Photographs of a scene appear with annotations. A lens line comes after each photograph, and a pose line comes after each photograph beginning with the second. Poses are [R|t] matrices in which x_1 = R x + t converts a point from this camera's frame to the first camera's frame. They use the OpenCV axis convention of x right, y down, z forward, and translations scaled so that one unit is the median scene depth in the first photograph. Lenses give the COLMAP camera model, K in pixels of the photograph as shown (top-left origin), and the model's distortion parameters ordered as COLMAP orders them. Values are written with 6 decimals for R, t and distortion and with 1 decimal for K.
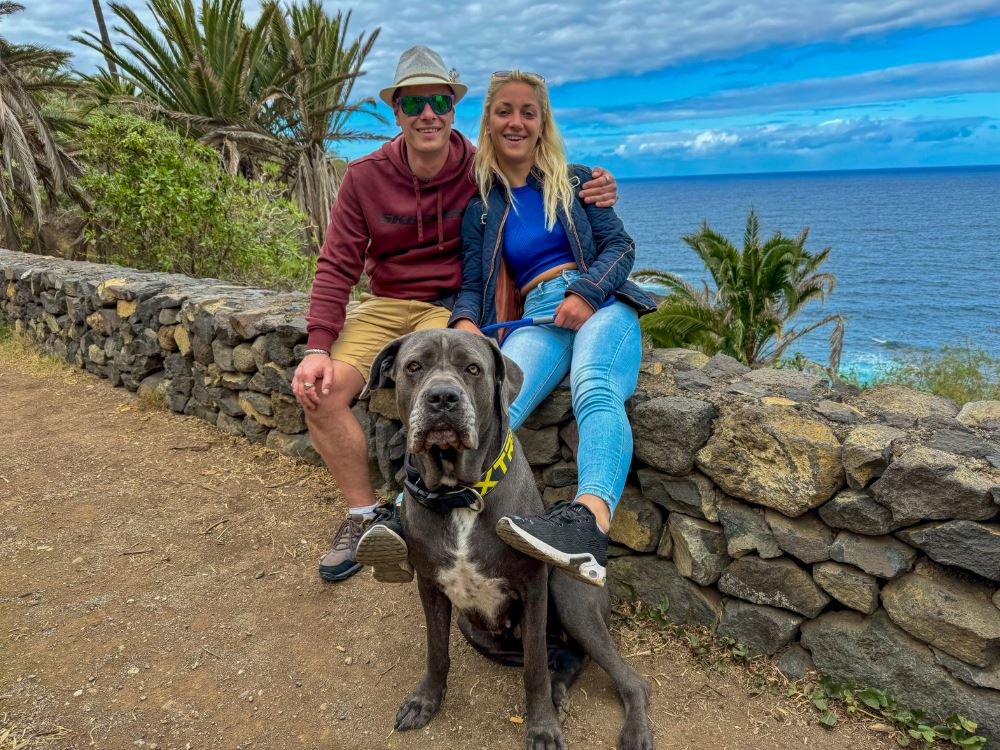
lens RADIAL K [[702.5, 0, 500.7], [0, 702.5, 378.4], [0, 0, 1]] dist [0.000488, -0.008435]
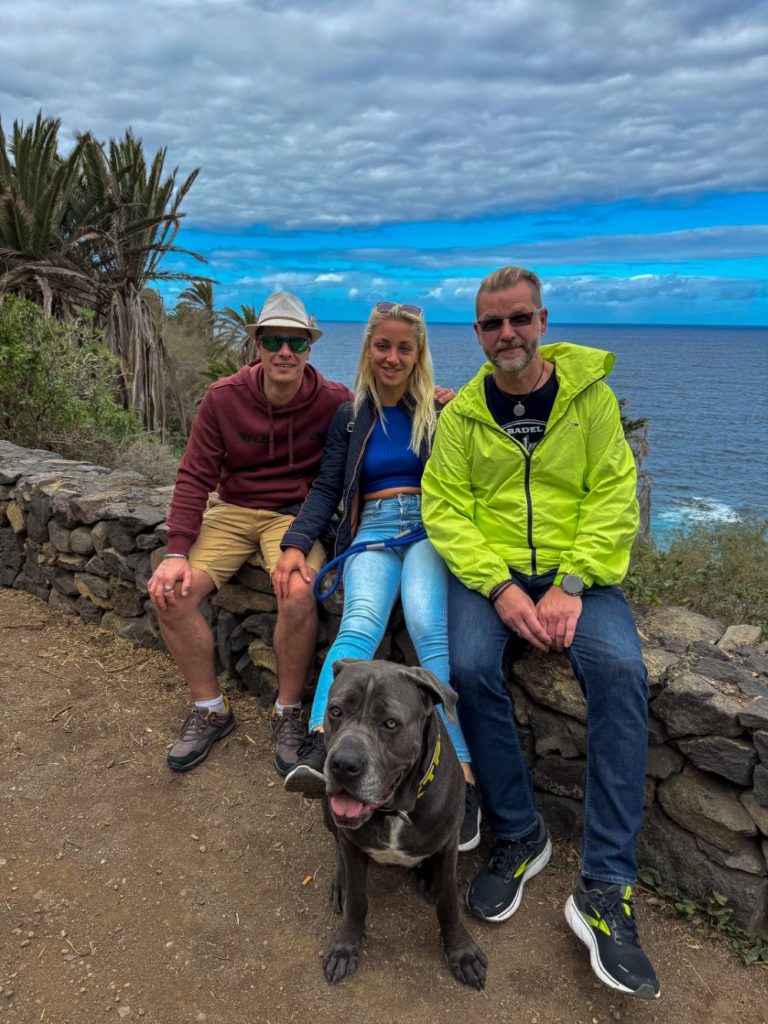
lens RADIAL K [[719.3, 0, 382.9], [0, 719.3, 508.1], [0, 0, 1]] dist [0.000488, -0.008435]
pose [[0.994402, 0.029408, 0.101488, -0.043835], [-0.027718, 0.999453, -0.018028, -0.088040], [-0.101963, 0.015114, 0.994673, -0.120889]]
